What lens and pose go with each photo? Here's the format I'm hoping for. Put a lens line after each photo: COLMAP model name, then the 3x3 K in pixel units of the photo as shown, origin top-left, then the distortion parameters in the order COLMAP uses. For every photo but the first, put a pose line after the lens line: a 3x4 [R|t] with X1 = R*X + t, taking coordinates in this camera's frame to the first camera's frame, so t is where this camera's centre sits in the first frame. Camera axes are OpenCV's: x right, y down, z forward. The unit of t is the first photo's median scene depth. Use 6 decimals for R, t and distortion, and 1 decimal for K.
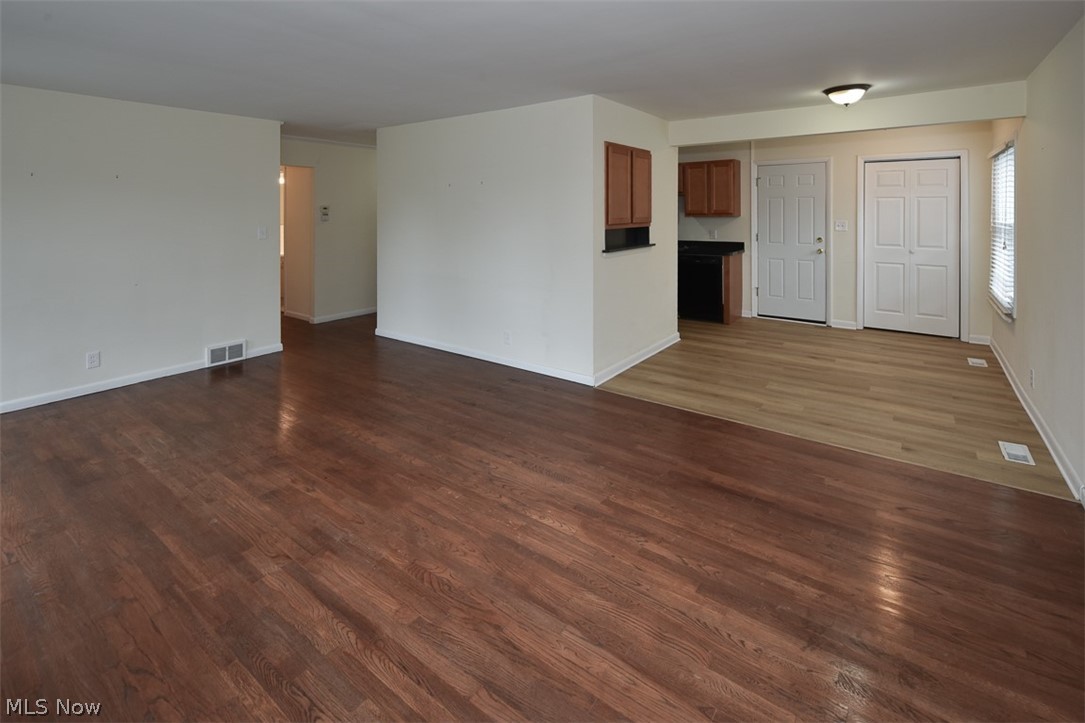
lens RADIAL K [[497.5, 0, 540.5], [0, 497.5, 219.4], [0, 0, 1]] dist [-0.021589, -0.000705]
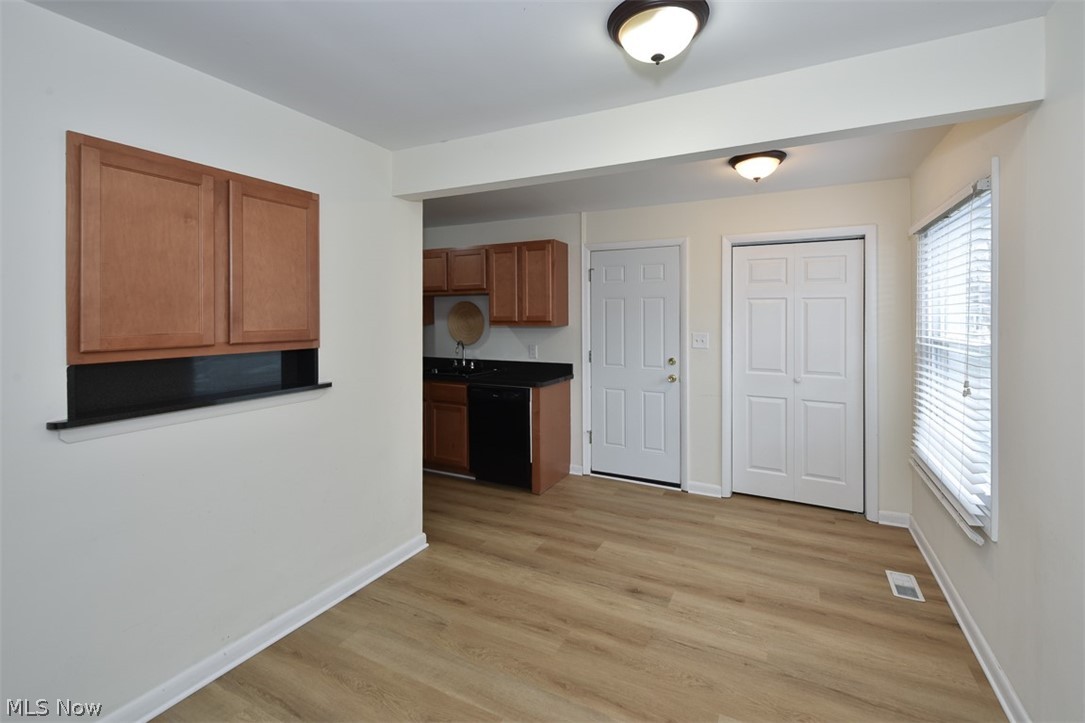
lens RADIAL K [[492.4, 0, 556.0], [0, 492.4, 322.1], [0, 0, 1]] dist [0.000127, -0.000195]
pose [[0.980590, 0.002998, 0.196047, 0.320461], [-0.001798, 0.999979, -0.006295, -0.008398], [-0.196062, 0.005820, 0.980574, 0.430109]]
